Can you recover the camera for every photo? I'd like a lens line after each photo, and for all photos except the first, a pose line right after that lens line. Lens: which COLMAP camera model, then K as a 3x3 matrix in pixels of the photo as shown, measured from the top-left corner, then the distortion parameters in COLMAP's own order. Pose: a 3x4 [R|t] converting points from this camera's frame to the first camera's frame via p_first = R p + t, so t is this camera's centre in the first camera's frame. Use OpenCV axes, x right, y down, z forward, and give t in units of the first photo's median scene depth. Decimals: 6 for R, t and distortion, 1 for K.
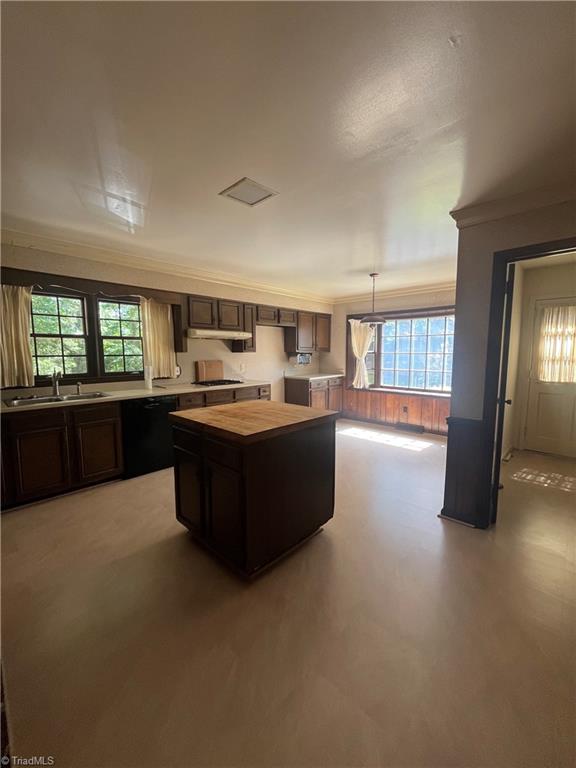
lens RADIAL K [[309.6, 0, 289.2], [0, 309.6, 381.0], [0, 0, 1]] dist [0.000105, 0.000007]
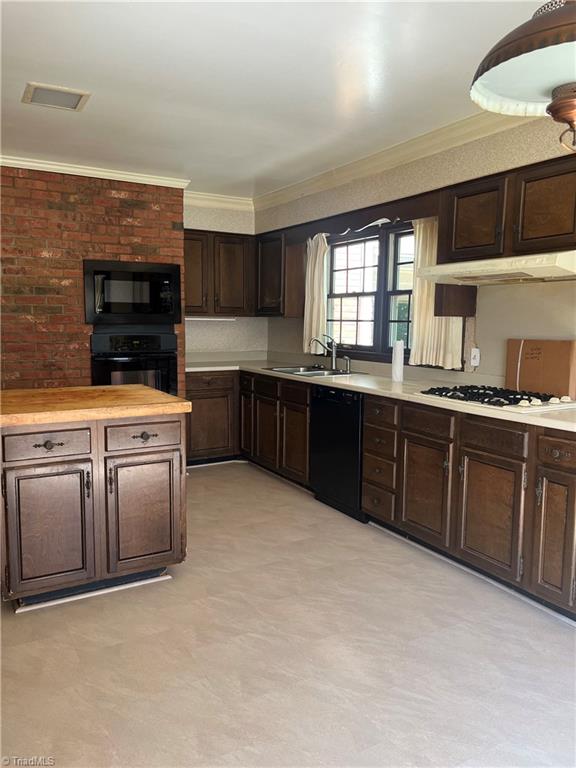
lens RADIAL K [[577.5, 0, 288.2], [0, 577.5, 387.4], [0, 0, 1]] dist [0.008247, 0.002217]
pose [[-0.269931, 0.096921, -0.957989, 0.689139], [-0.121092, 0.983605, 0.133633, -0.088745], [0.955235, 0.152076, -0.253769, 1.221066]]
